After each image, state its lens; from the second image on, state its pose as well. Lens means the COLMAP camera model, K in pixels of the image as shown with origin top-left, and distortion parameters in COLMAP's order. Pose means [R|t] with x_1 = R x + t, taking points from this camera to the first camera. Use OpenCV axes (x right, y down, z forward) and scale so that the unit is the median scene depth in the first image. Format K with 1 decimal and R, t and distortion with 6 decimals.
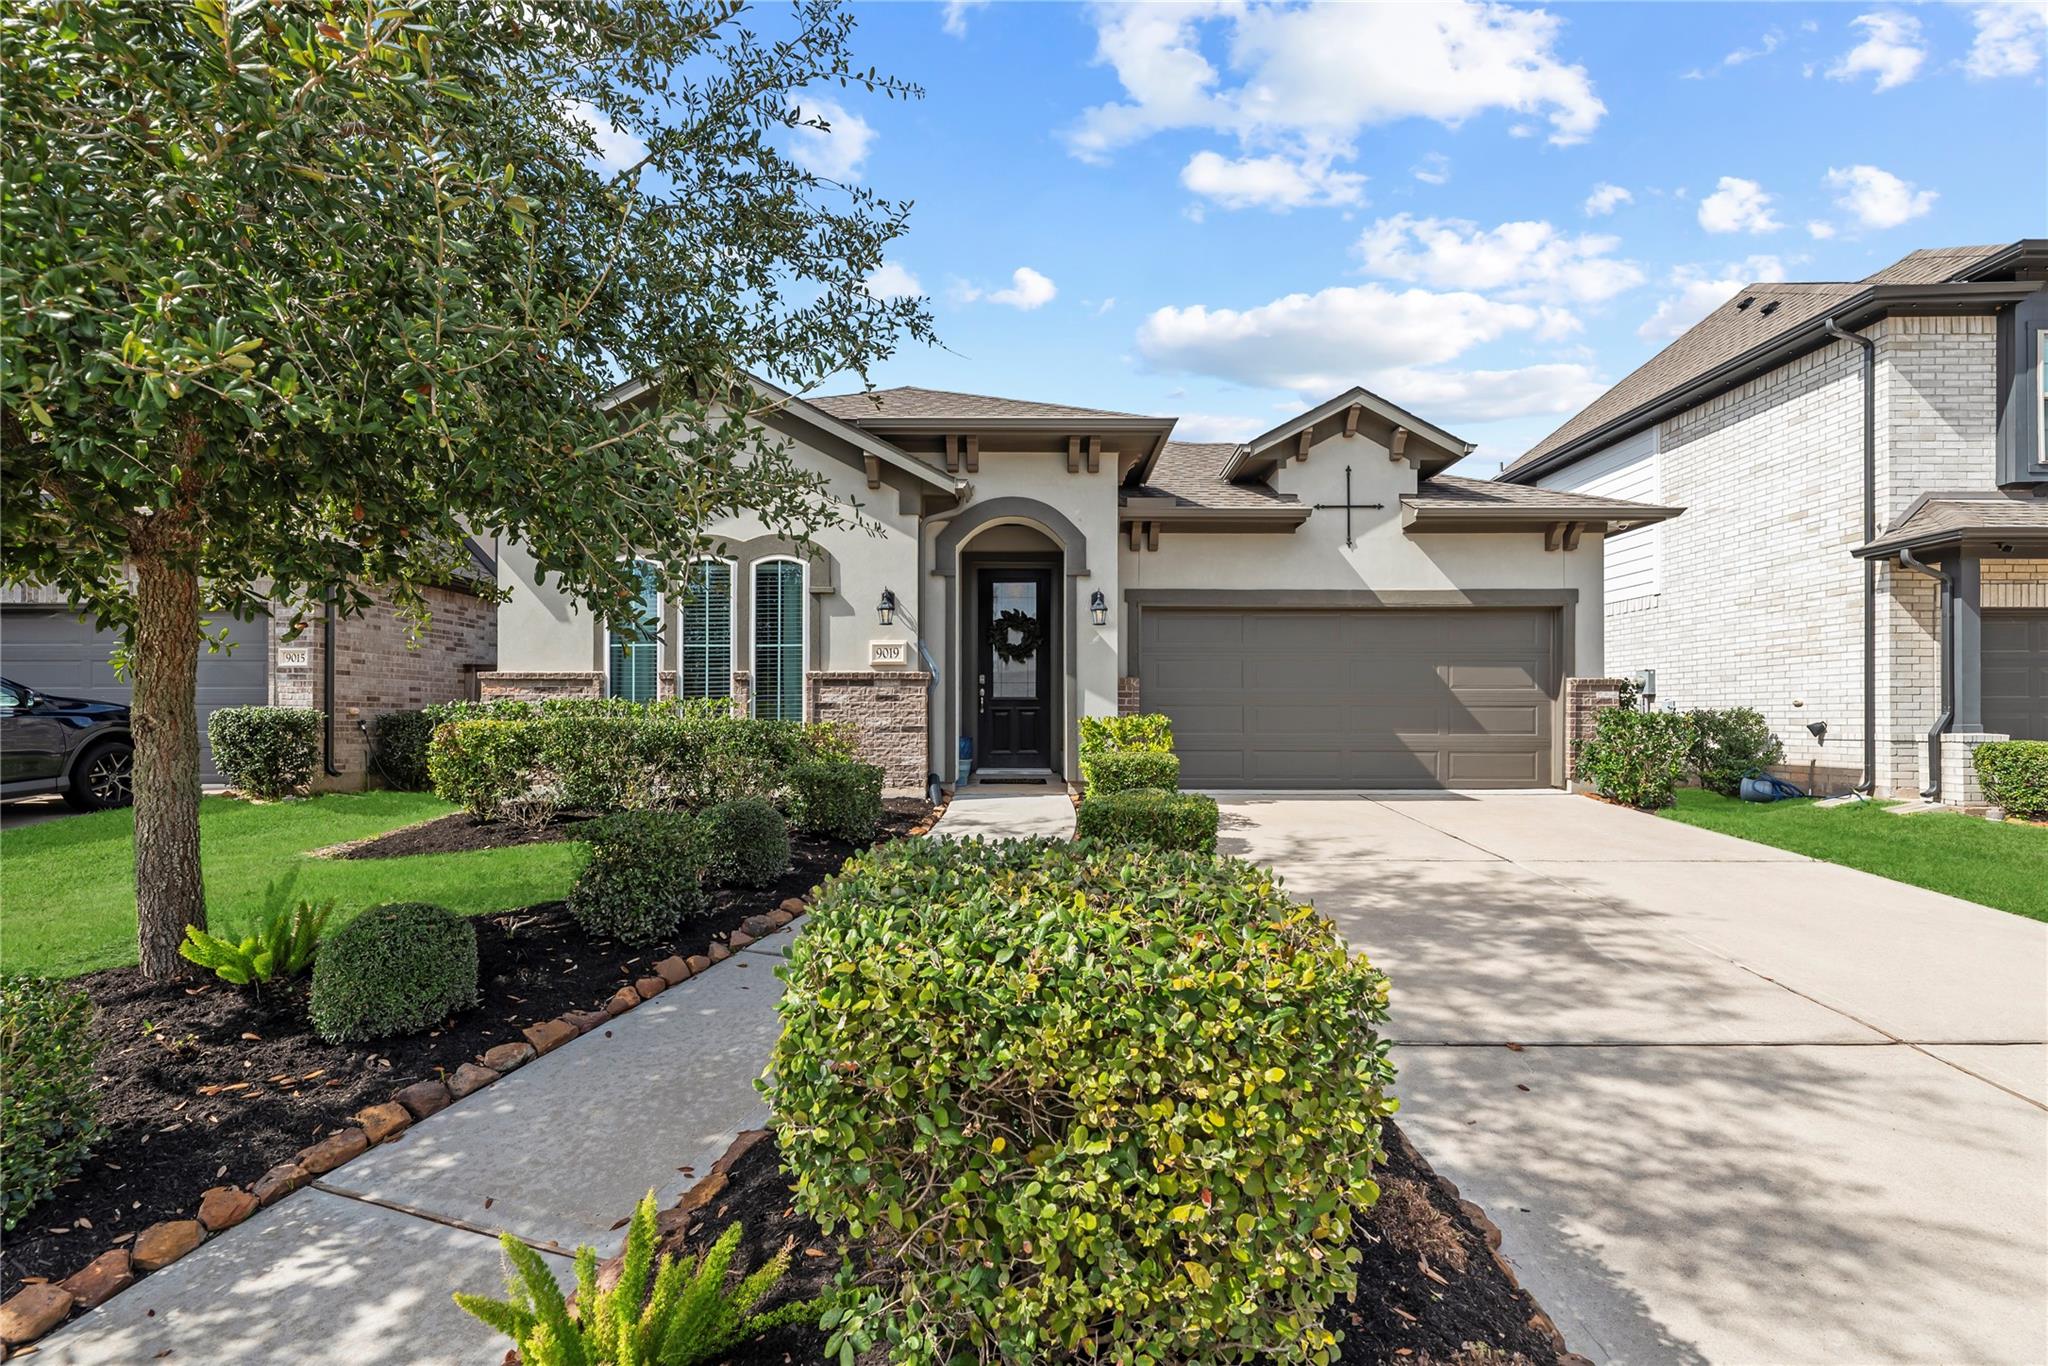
lens RADIAL K [[877.8, 0, 1025.4], [0, 877.8, 705.1], [0, 0, 1]] dist [-0.000255, 0.000088]
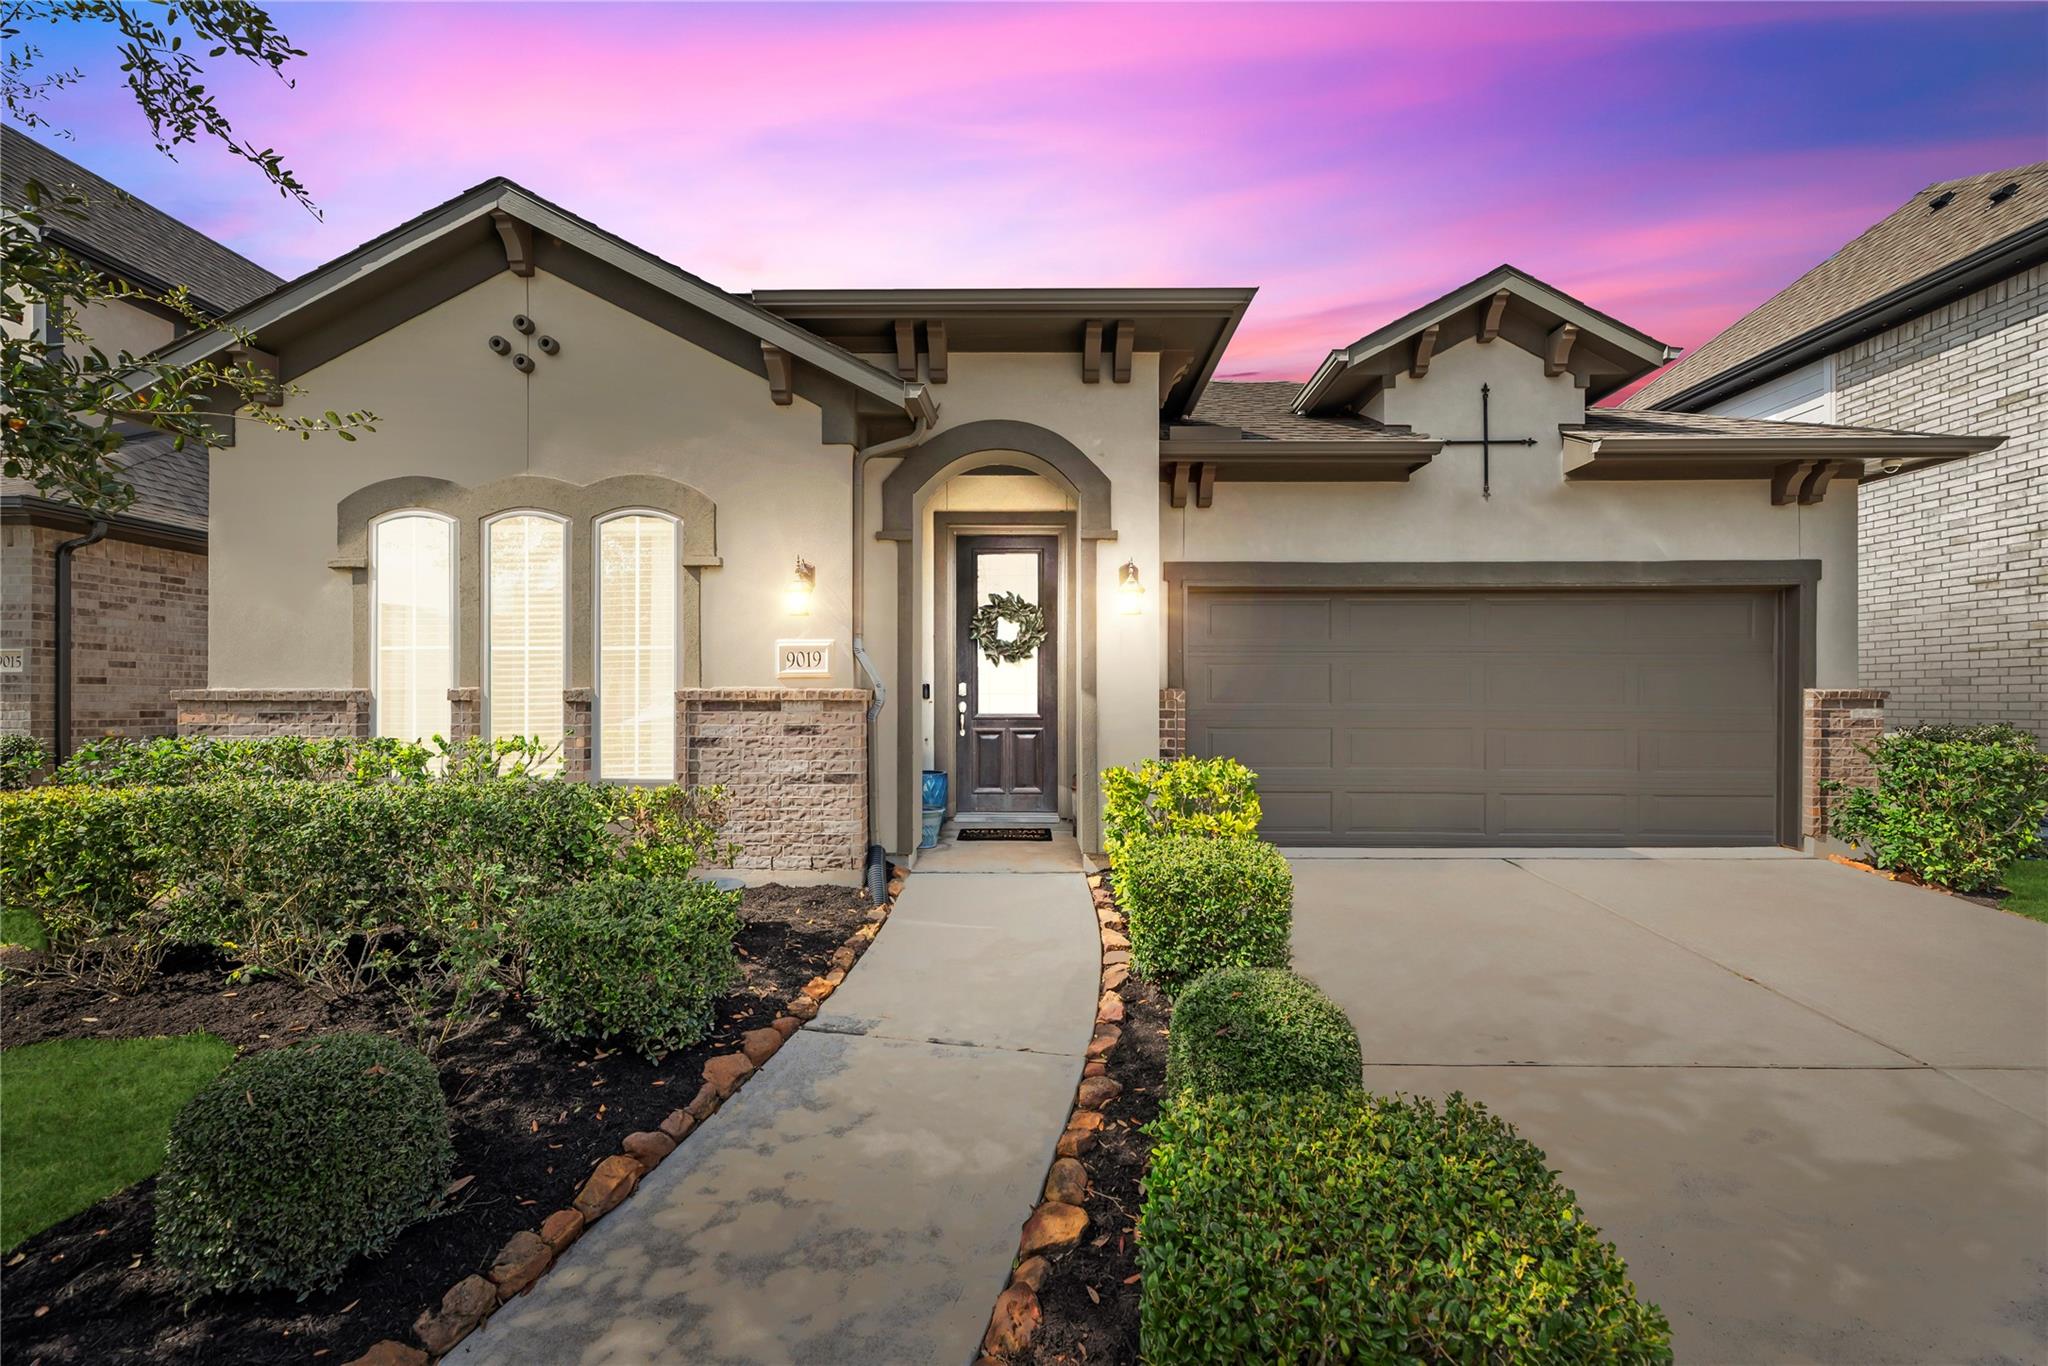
lens RADIAL K [[819.9, 0, 1030.6], [0, 819.9, 692.4], [0, 0, 1]] dist [0.000533, -0.000092]
pose [[0.999972, -0.001420, -0.007337, 0.012132], [0.001495, 0.999947, 0.010234, -0.036157], [0.007323, -0.010245, 0.999921, 0.352782]]
